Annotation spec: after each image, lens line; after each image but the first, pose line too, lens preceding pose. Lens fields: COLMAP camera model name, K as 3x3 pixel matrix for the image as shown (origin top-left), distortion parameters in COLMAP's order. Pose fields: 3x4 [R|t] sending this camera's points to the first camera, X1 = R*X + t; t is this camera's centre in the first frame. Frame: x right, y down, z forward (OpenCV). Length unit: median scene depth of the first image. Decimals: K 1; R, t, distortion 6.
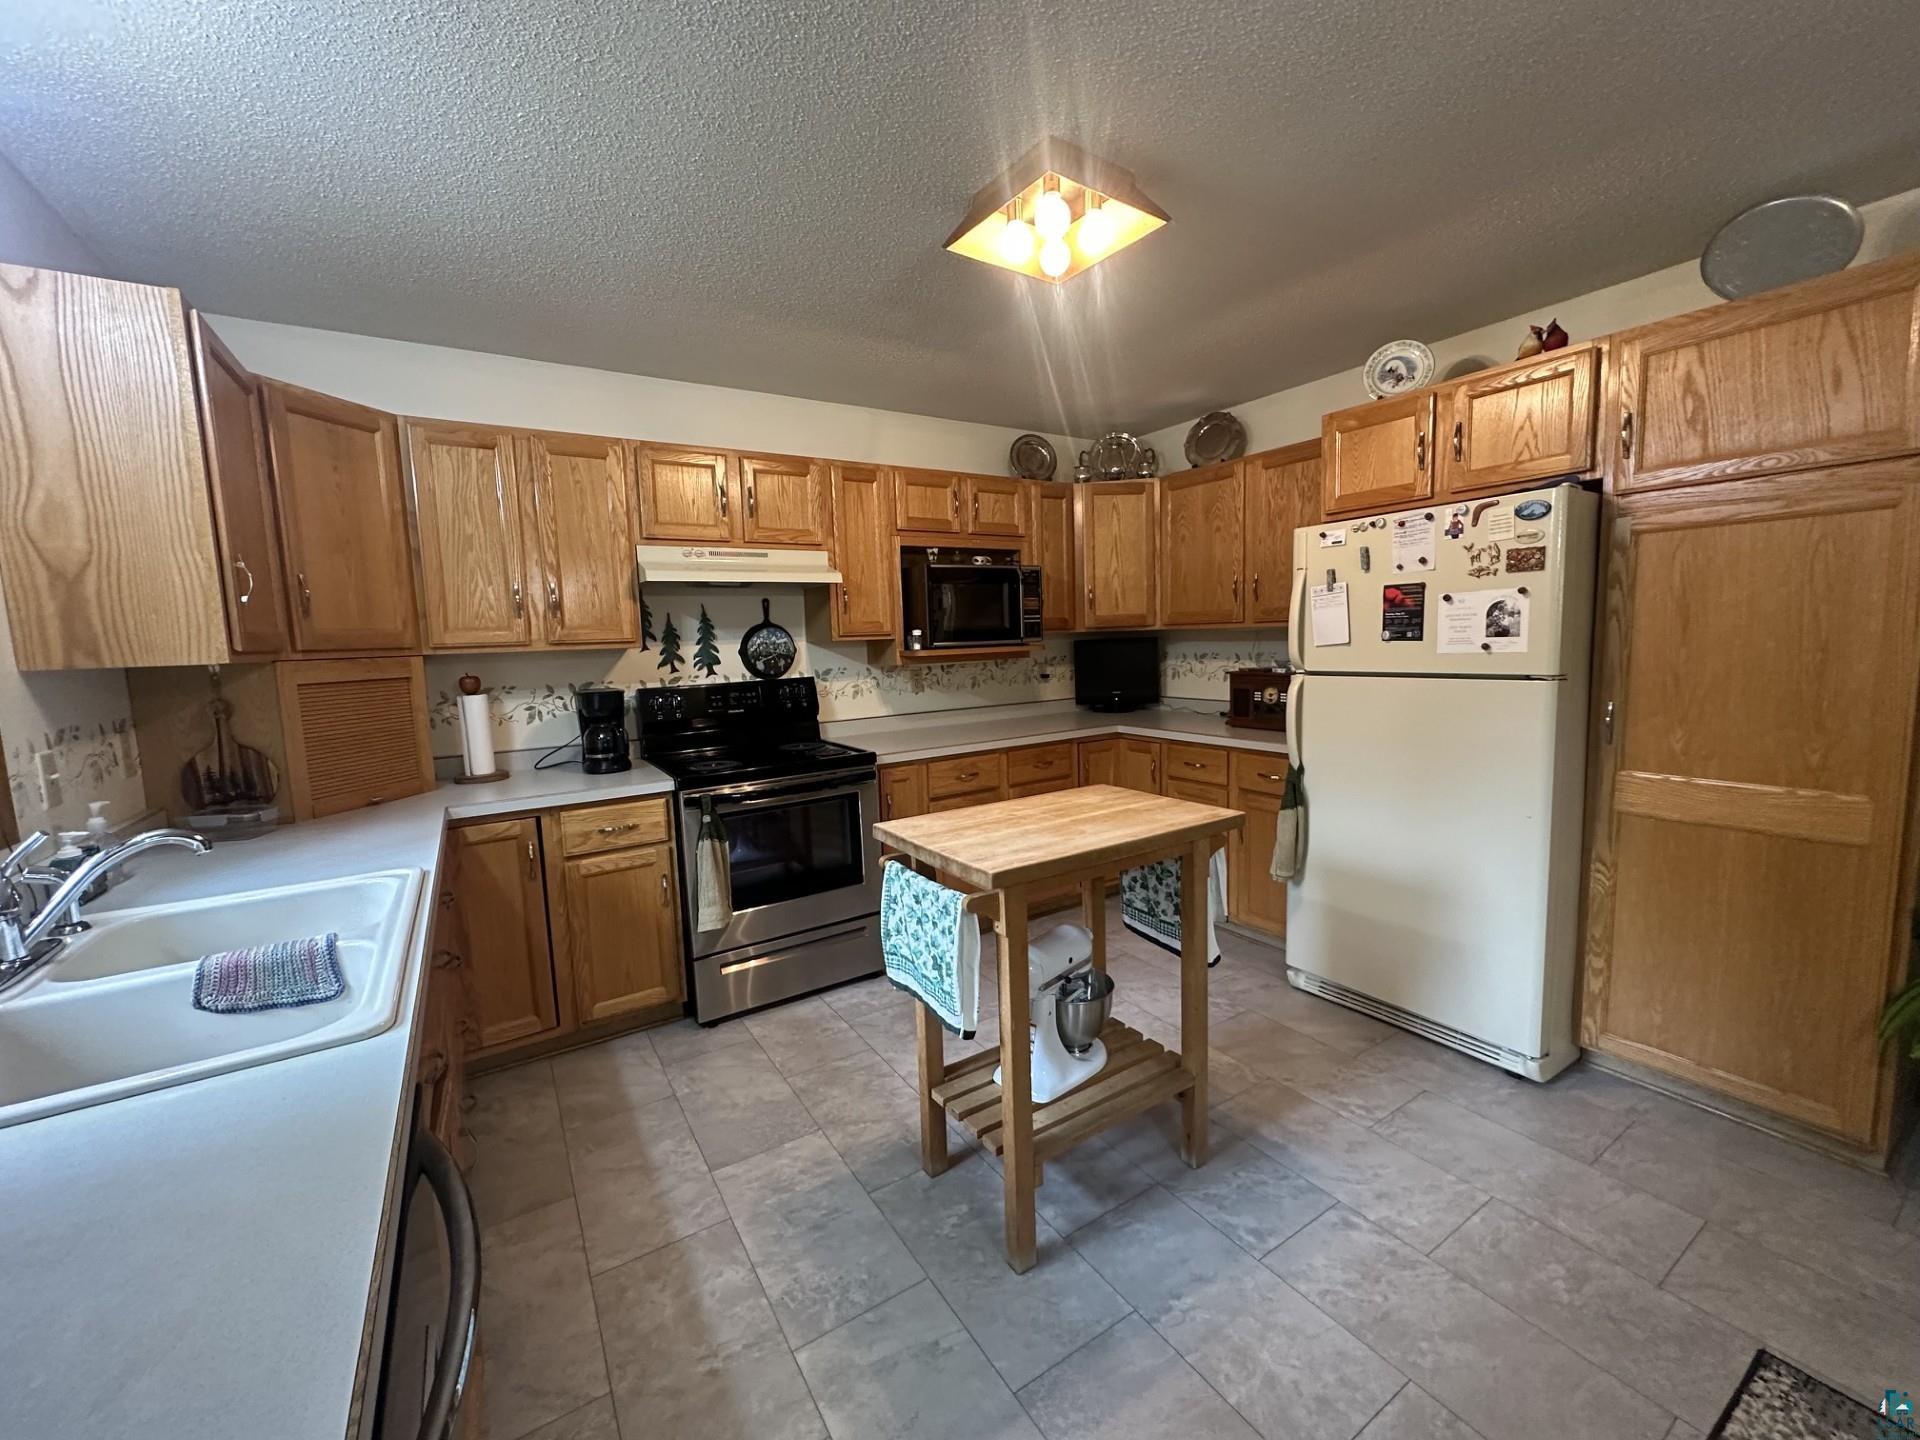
lens RADIAL K [[763.0, 0, 958.8], [0, 763.0, 717.1], [0, 0, 1]] dist [0.000268, 0.000156]
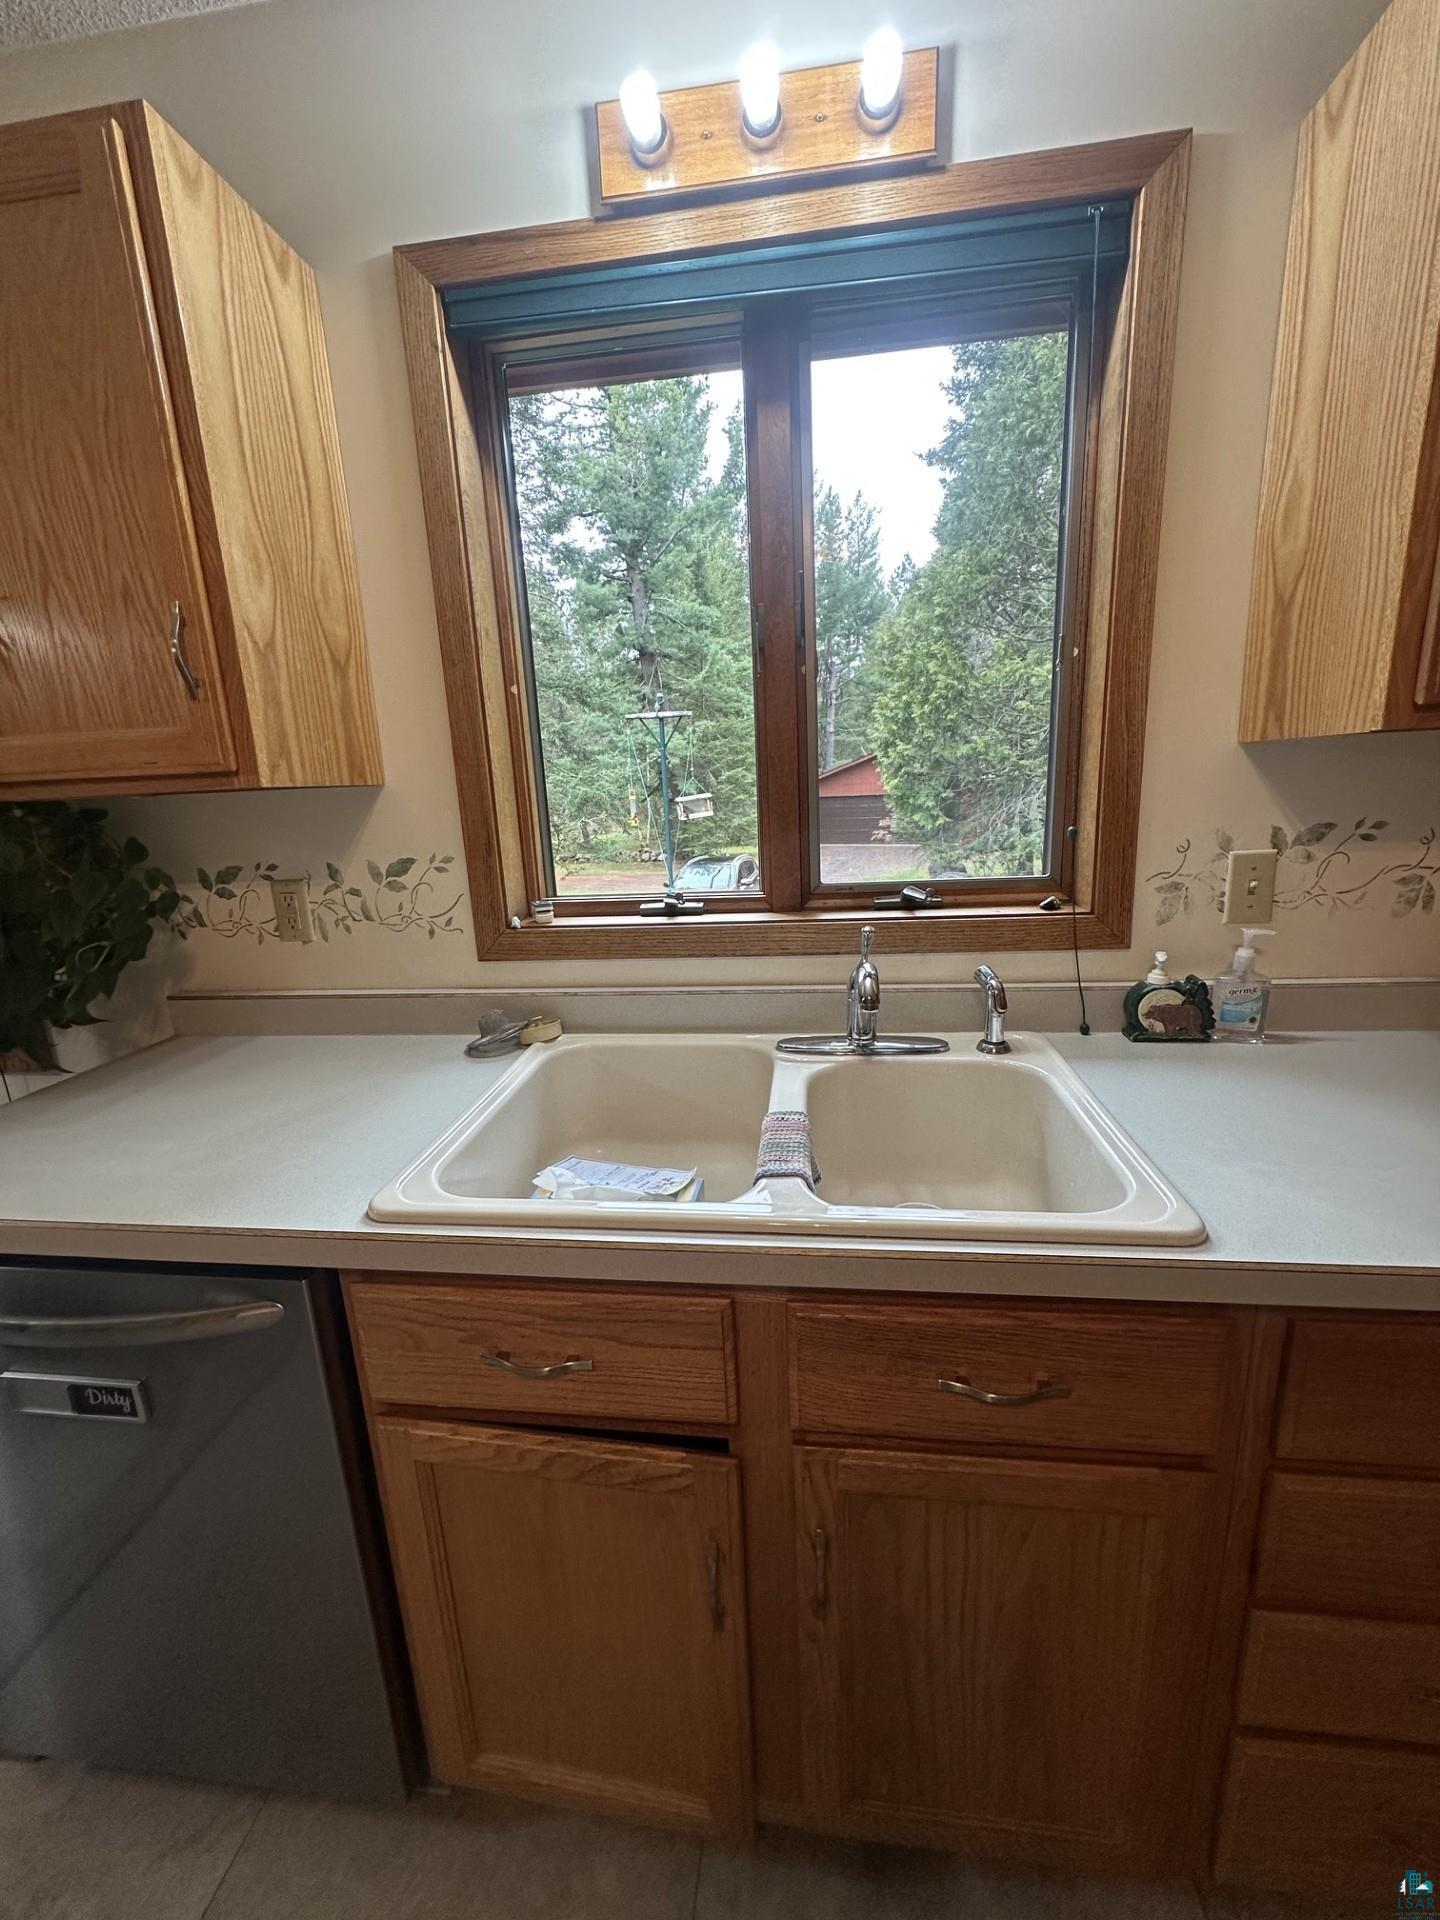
lens RADIAL K [[763.0, 0, 721.1], [0, 763.0, 957.3], [0, 0, 1]] dist [0.000268, 0.000156]
pose [[-0.631194, 0.234389, -0.739362, -0.130322], [-0.017601, 0.948672, 0.315770, -0.045630], [0.775426, 0.212326, -0.594670, 0.549681]]
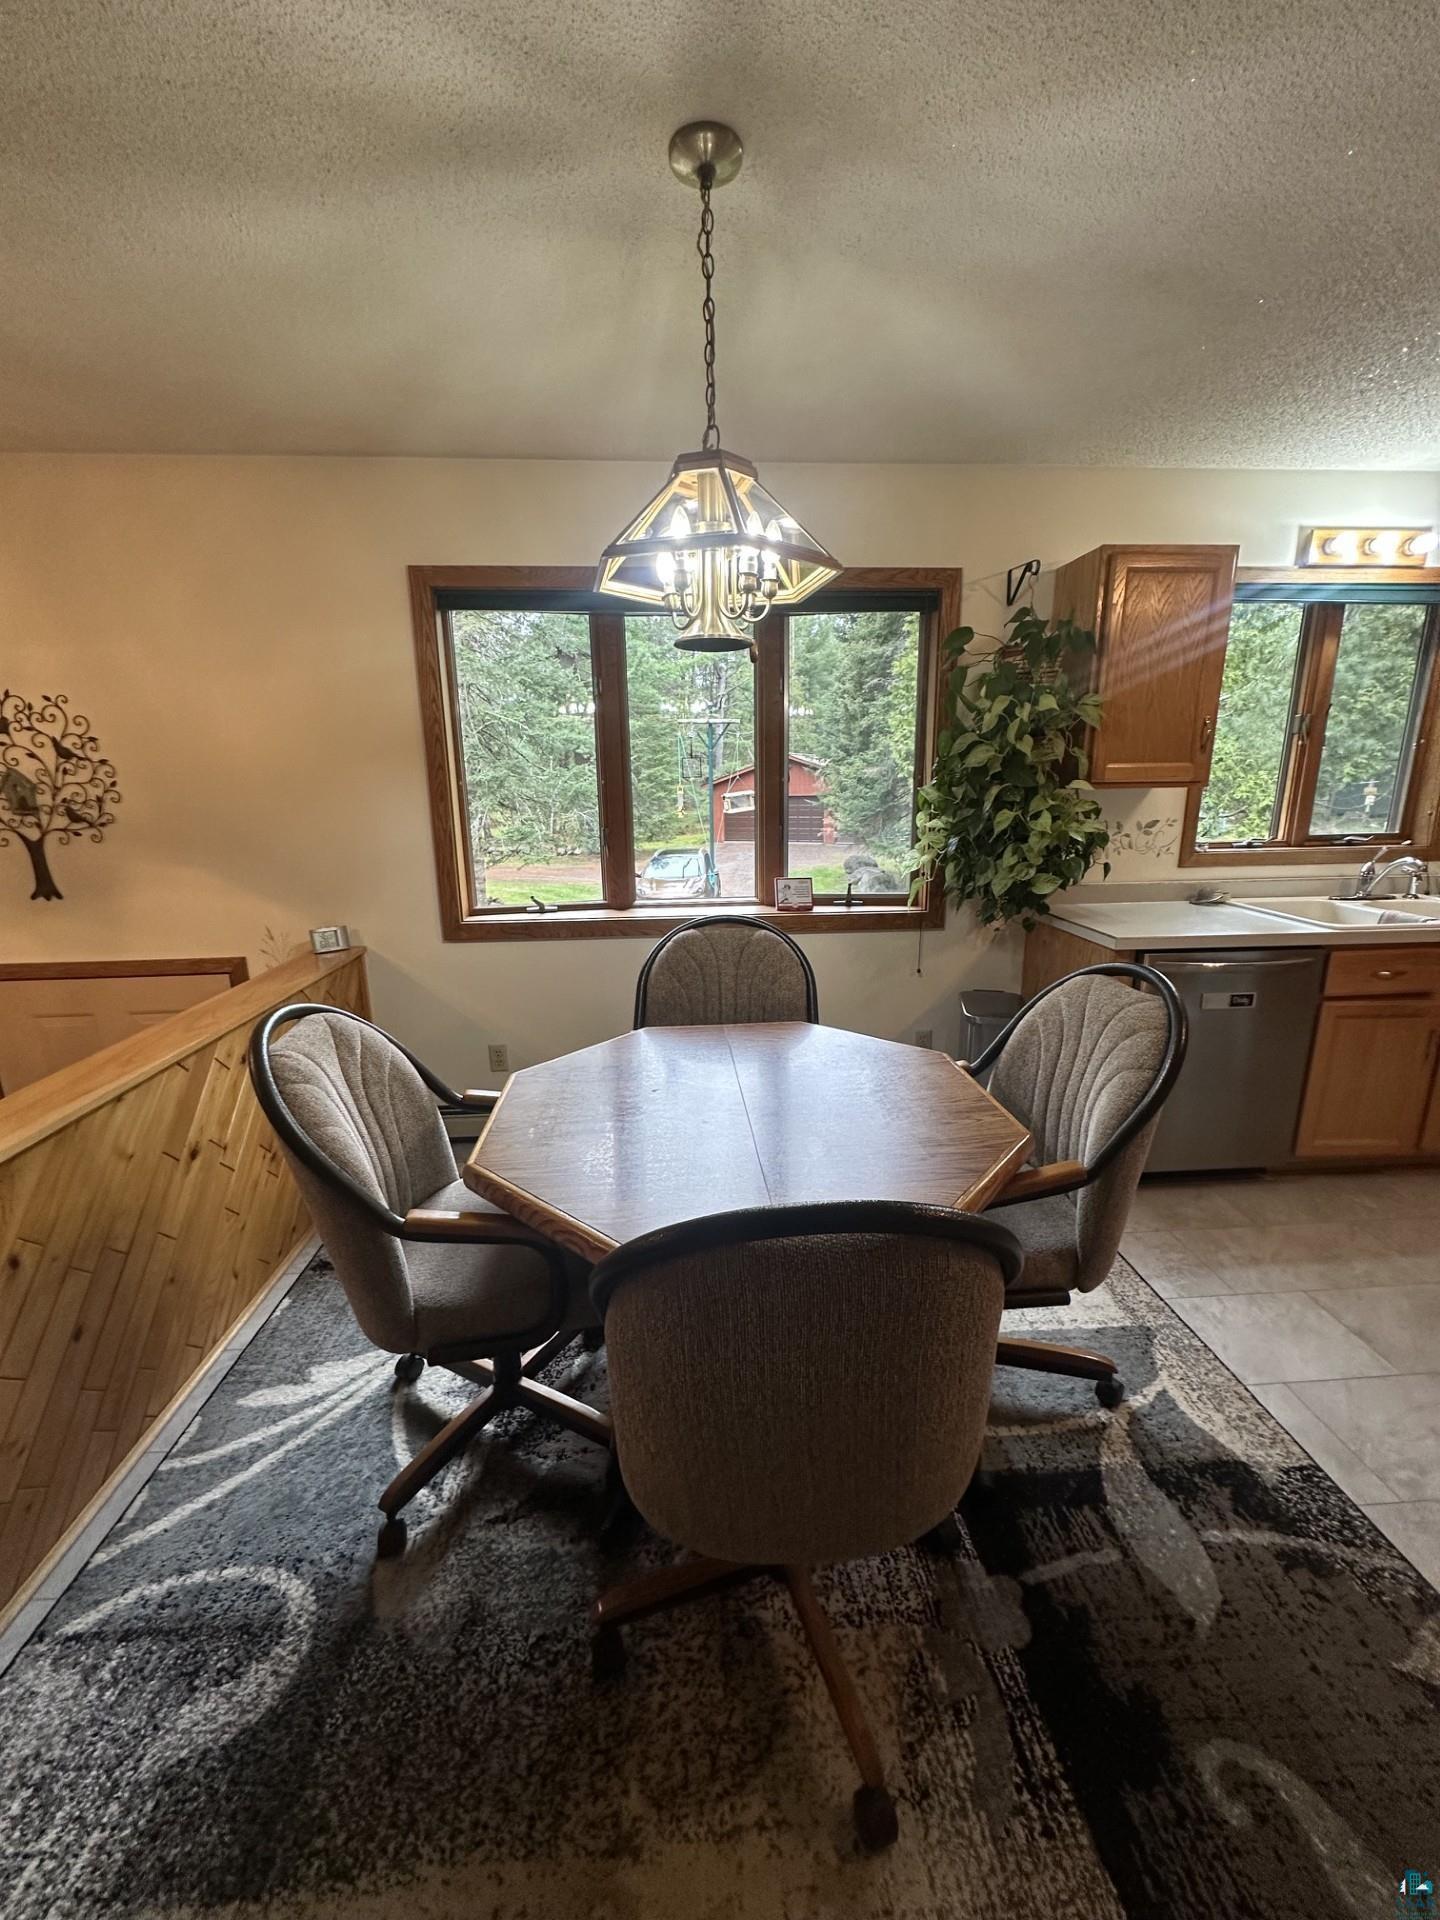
lens RADIAL K [[763.0, 0, 721.1], [0, 763.0, 957.3], [0, 0, 1]] dist [0.000268, 0.000156]
pose [[-0.479560, 0.243483, -0.843053, 0.796471], [-0.063092, 0.948681, 0.309878, -0.057435], [0.875238, 0.201795, -0.439588, 0.097354]]
